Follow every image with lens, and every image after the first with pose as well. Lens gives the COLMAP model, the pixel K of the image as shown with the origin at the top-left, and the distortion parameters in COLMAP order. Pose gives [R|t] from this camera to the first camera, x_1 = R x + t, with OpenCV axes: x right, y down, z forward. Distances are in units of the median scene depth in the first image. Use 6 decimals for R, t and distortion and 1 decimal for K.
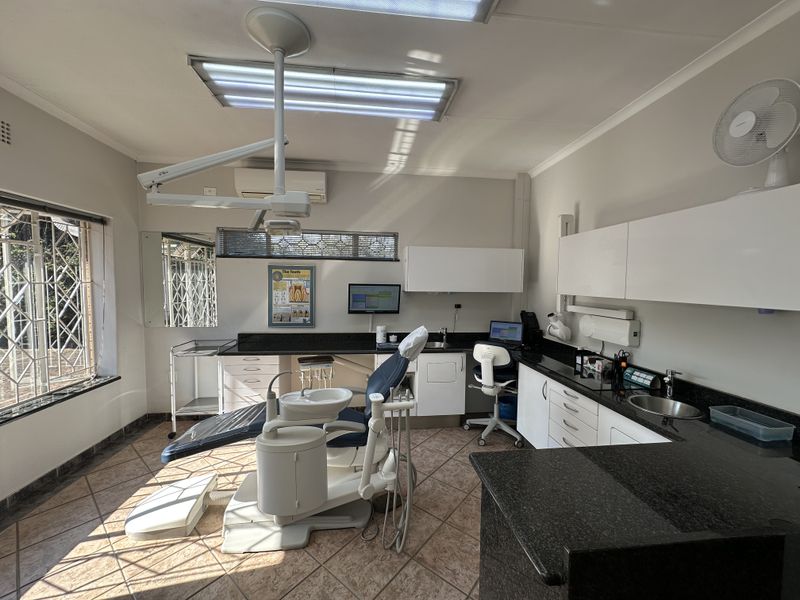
lens RADIAL K [[320.6, 0, 400.0], [0, 320.6, 300.0], [0, 0, 1]] dist [-0.000681, -0.000051]
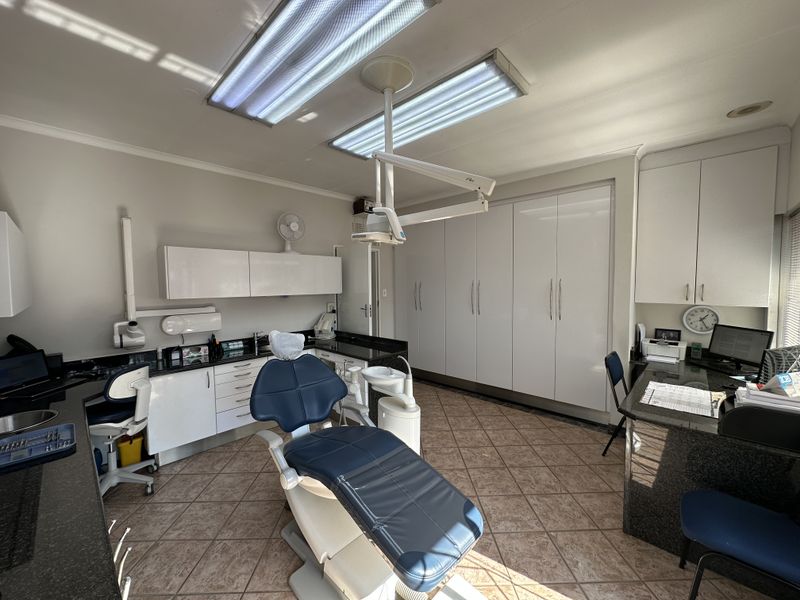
lens RADIAL K [[320.6, 0, 400.0], [0, 320.6, 300.0], [0, 0, 1]] dist [-0.000681, -0.000051]
pose [[-0.647143, -0.043513, 0.761126, -0.750942], [0.045237, 0.994419, 0.095313, -0.076010], [-0.761025, 0.096112, -0.641563, 1.016242]]
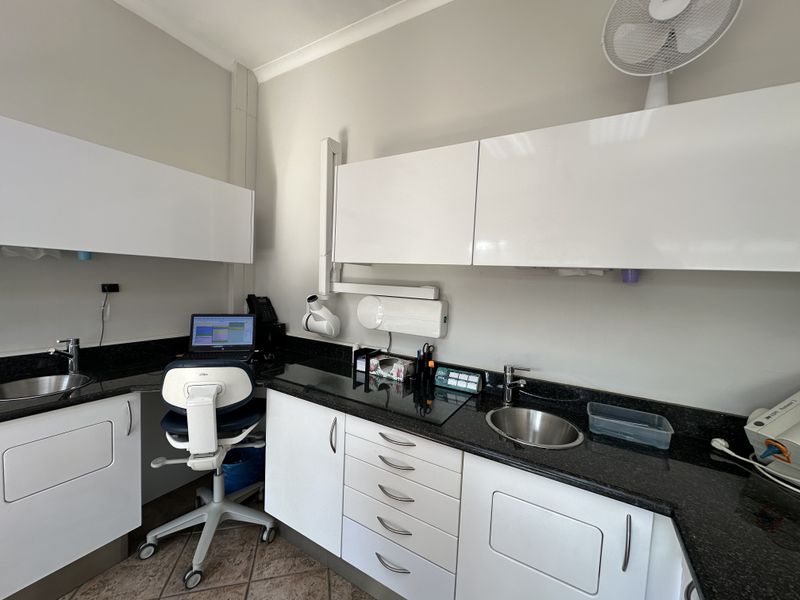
lens RADIAL K [[319.7, 0, 400.0], [0, 319.7, 300.0], [0, 0, 1]] dist [-0.003723, -0.000132]
pose [[0.601282, -0.032474, 0.798377, 0.082731], [0.003791, 0.999279, 0.037790, 0.027549], [-0.799028, -0.019696, 0.600971, 0.504226]]
